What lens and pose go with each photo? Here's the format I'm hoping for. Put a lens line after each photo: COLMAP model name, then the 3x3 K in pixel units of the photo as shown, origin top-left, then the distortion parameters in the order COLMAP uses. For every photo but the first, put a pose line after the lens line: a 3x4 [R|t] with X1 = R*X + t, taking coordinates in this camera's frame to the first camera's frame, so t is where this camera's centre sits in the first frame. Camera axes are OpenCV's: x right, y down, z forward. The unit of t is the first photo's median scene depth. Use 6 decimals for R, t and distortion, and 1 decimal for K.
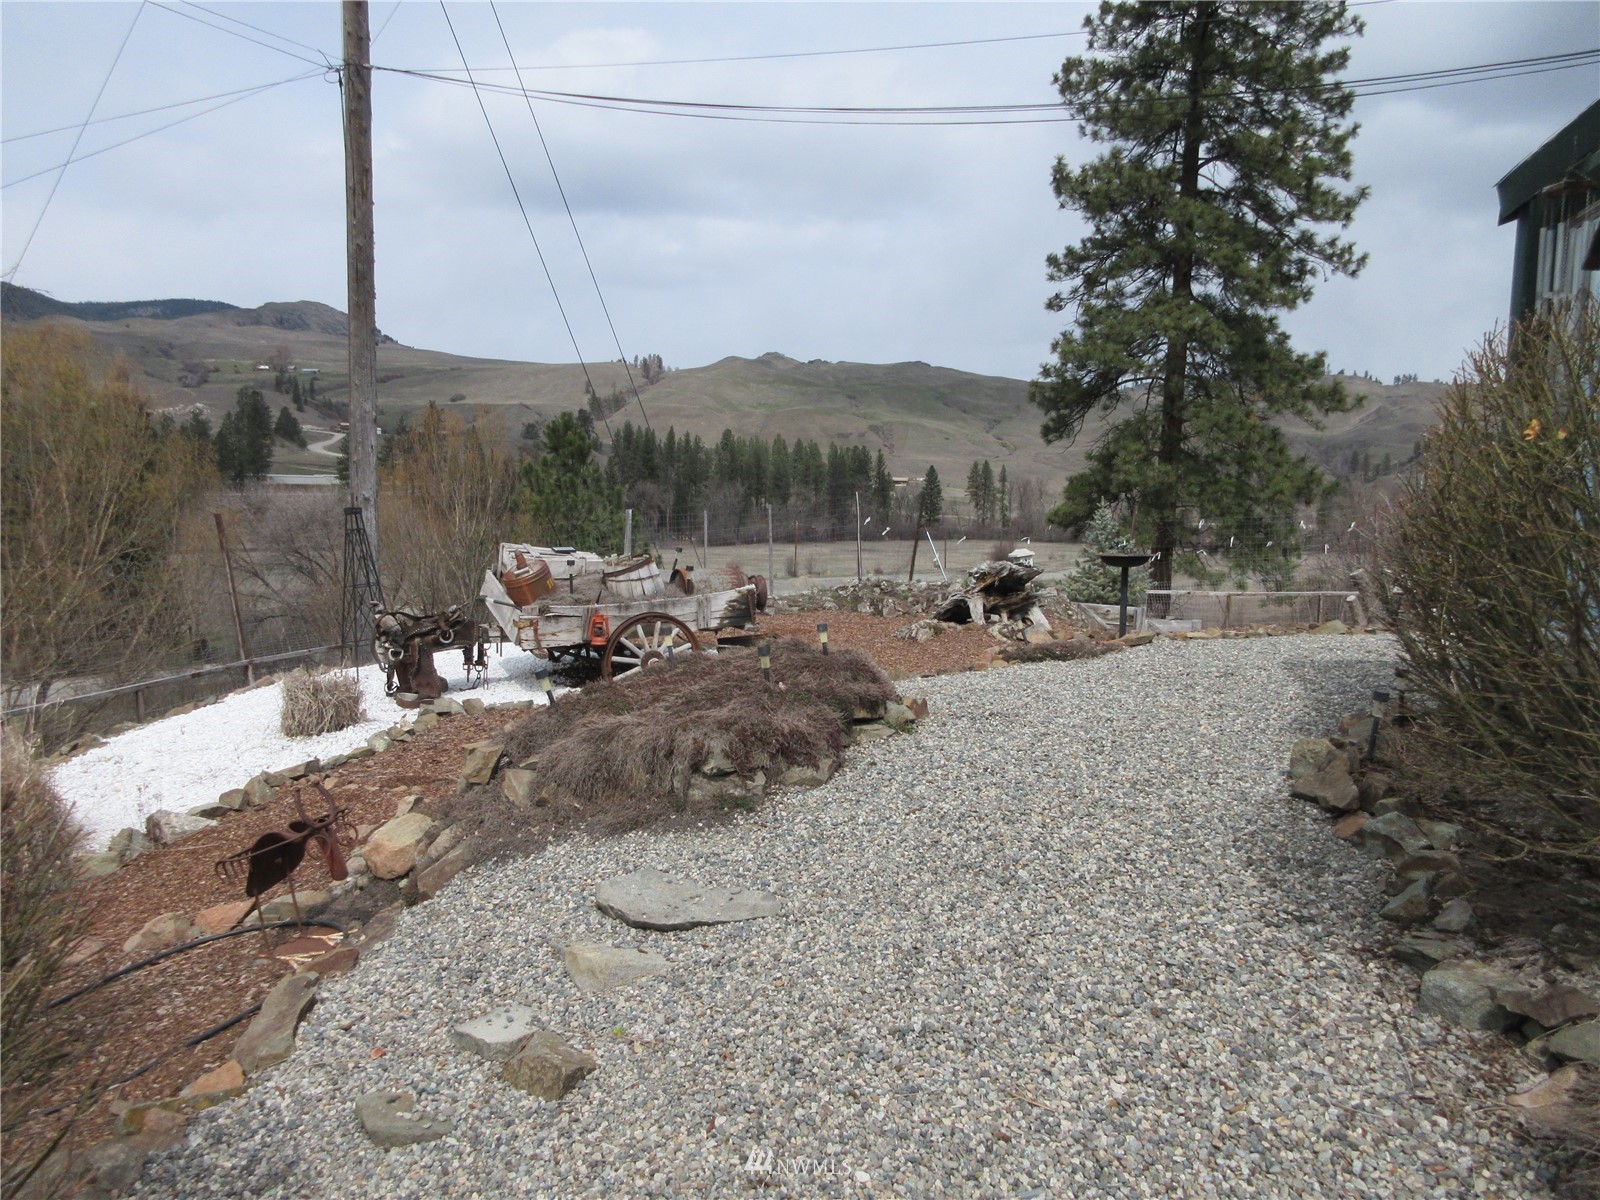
lens RADIAL K [[1199.6, 0, 800.0], [0, 1199.6, 600.0], [0, 0, 1]] dist [-0.009365, -0.003046]
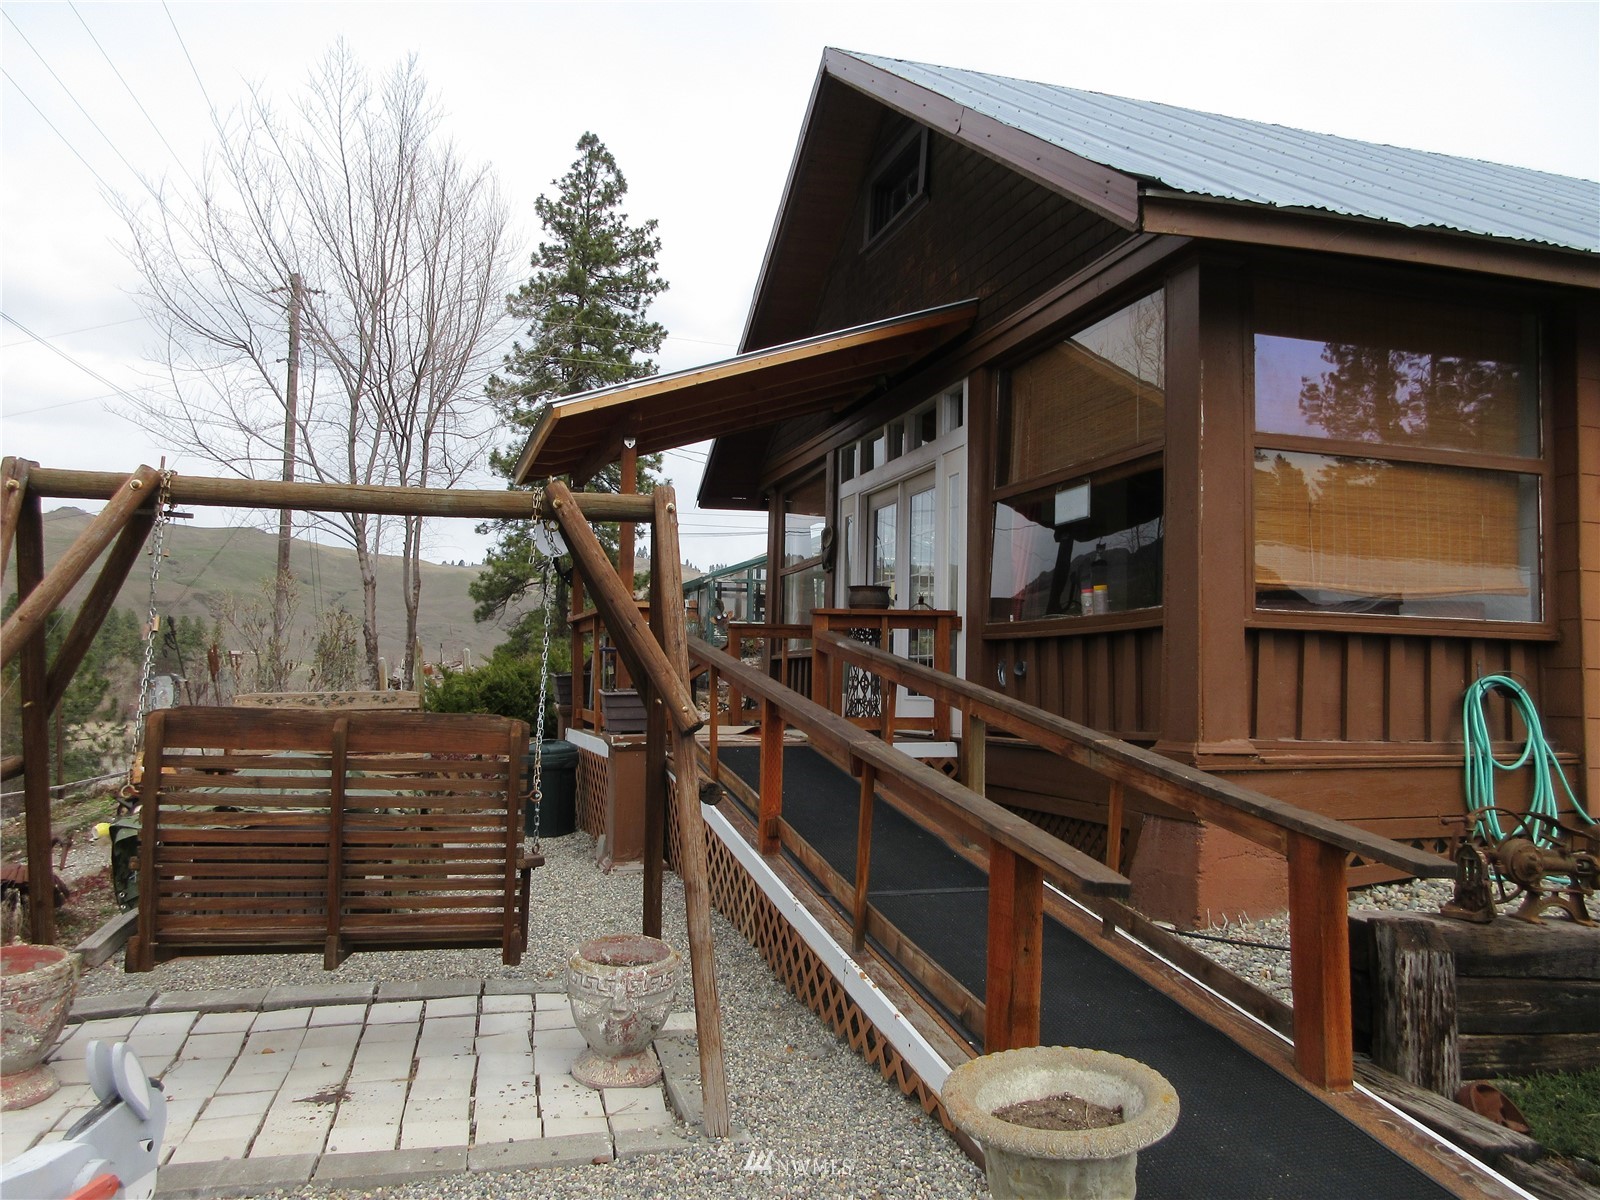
lens RADIAL K [[1199.6, 0, 800.0], [0, 1199.6, 600.0], [0, 0, 1]] dist [-0.009365, -0.003046]
pose [[0.862876, 0.026043, 0.504745, -0.205367], [0.047168, 0.990164, -0.131724, 0.055803], [-0.503211, 0.137469, 0.853160, -0.476946]]
